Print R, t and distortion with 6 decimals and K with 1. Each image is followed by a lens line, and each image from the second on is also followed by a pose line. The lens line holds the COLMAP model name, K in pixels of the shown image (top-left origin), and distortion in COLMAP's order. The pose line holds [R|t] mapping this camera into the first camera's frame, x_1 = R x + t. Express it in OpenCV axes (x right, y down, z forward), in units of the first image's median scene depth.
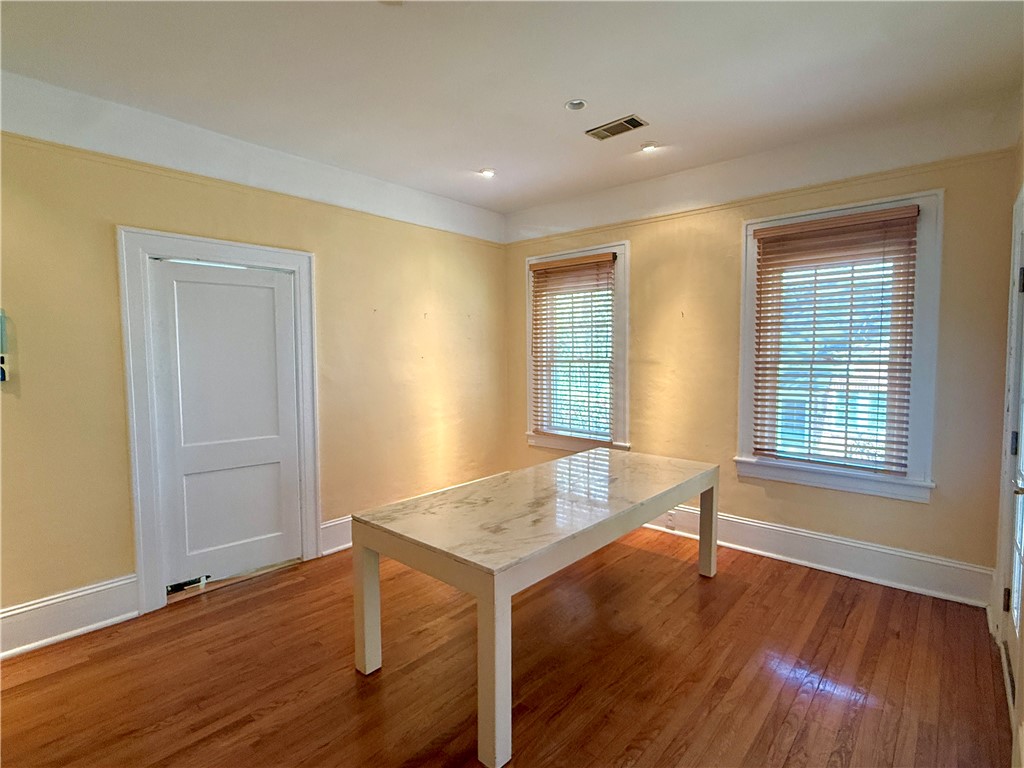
lens RADIAL K [[510.4, 0, 511.2], [0, 510.4, 382.6], [0, 0, 1]] dist [0.000164, 0.000007]
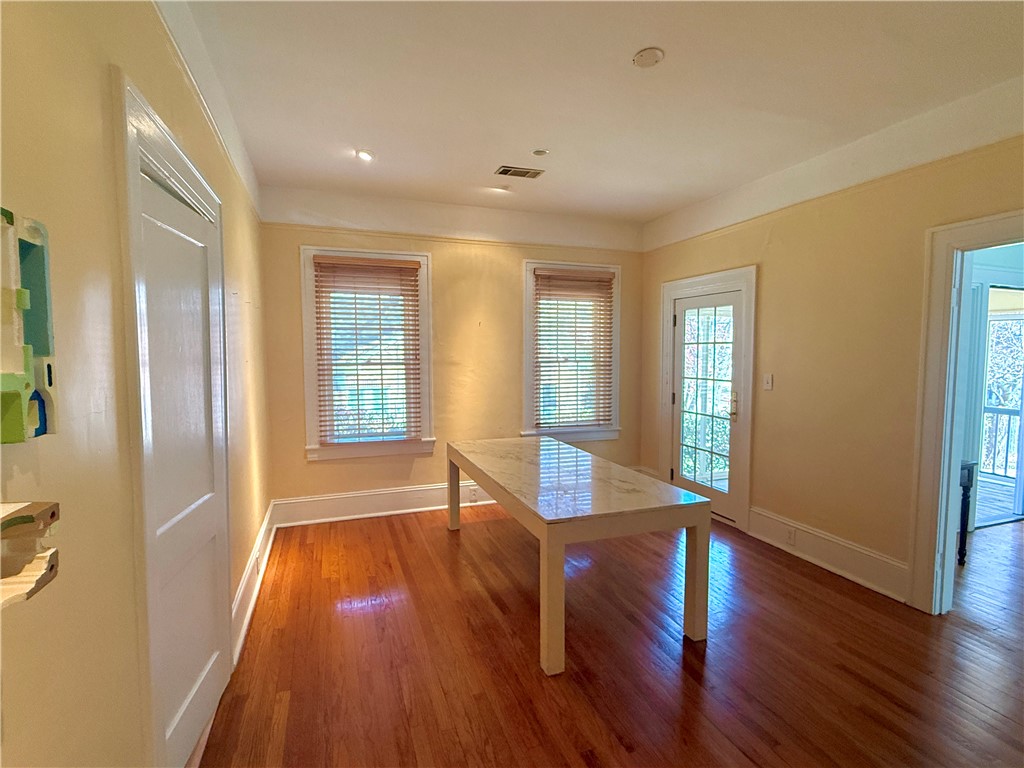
lens RADIAL K [[510.4, 0, 513.1], [0, 510.4, 384.7], [0, 0, 1]] dist [0.000164, 0.000007]
pose [[0.479577, -0.051143, 0.876008, -0.680263], [0.052305, 0.998191, 0.029642, -0.019490], [-0.875939, 0.031604, 0.481385, 0.330586]]
